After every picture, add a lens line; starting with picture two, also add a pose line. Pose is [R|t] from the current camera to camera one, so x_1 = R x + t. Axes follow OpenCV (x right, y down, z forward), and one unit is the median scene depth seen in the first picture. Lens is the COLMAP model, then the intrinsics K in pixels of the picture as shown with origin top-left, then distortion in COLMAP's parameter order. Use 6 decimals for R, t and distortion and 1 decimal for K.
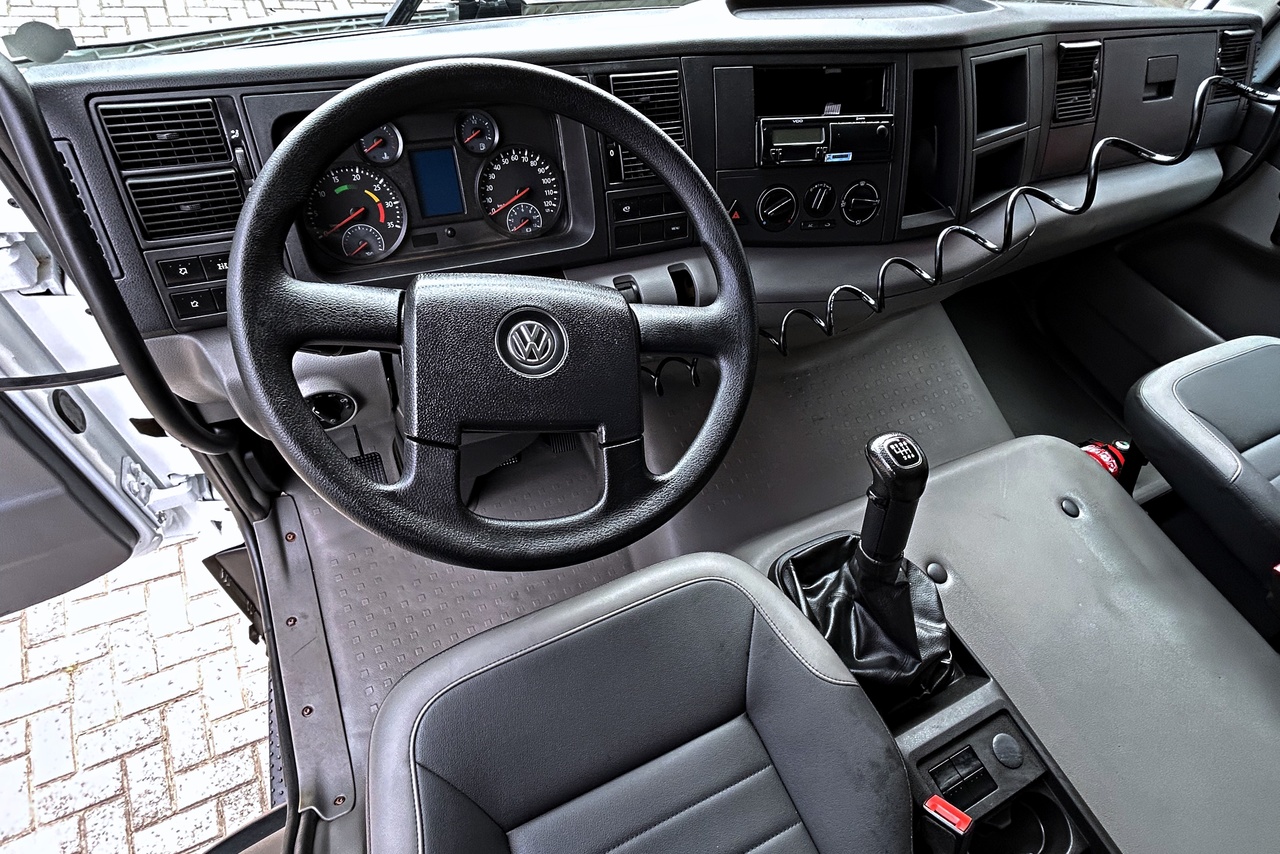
lens RADIAL K [[642.2, 0, 619.1], [0, 642.2, 423.0], [0, 0, 1]] dist [0.001477, 0.000591]
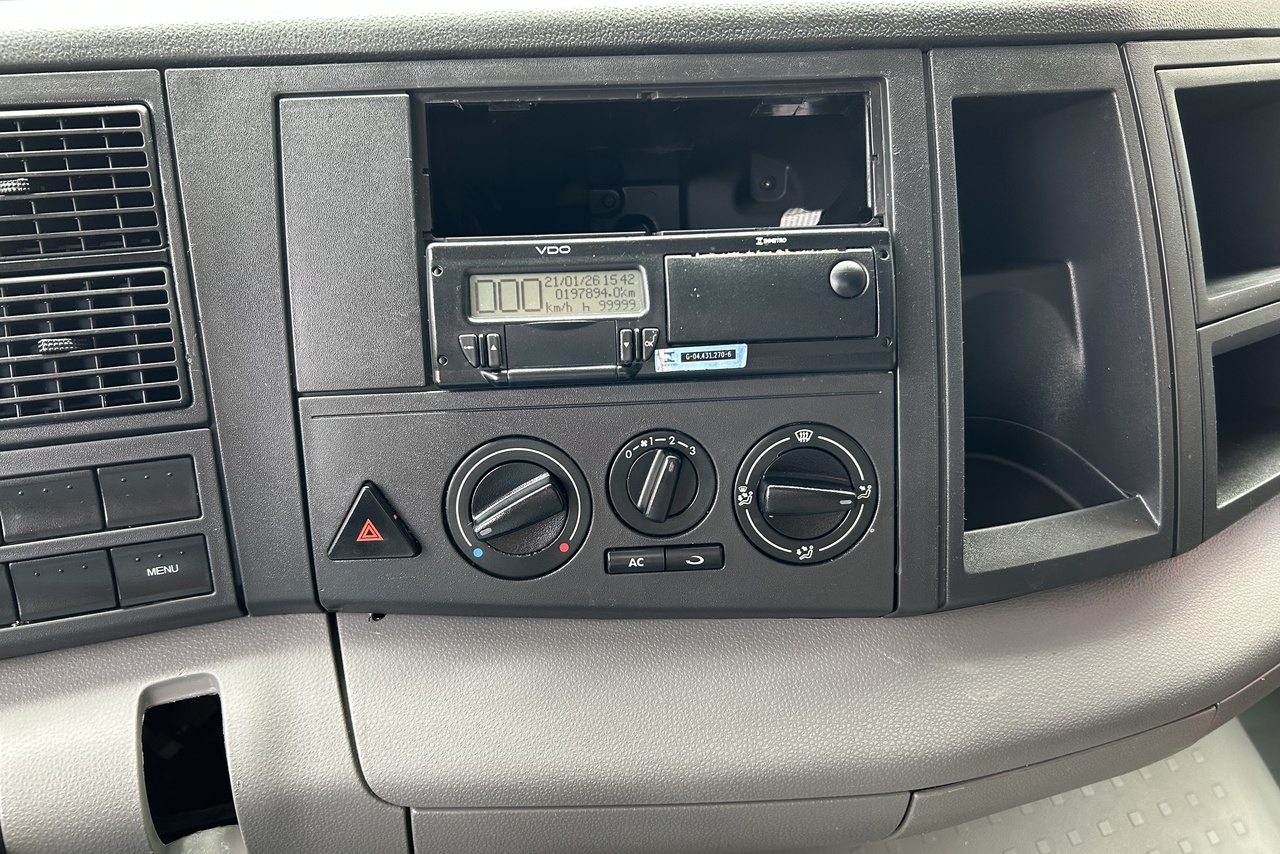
lens RADIAL K [[918.2, 0, 642.0], [0, 918.2, 457.2], [0, 0, 1]] dist [0.002177, -0.003381]
pose [[0.988467, 0.024384, -0.149461, 0.387403], [-0.057652, 0.973225, -0.222507, -0.274362], [0.140034, 0.228558, 0.963406, 0.597542]]
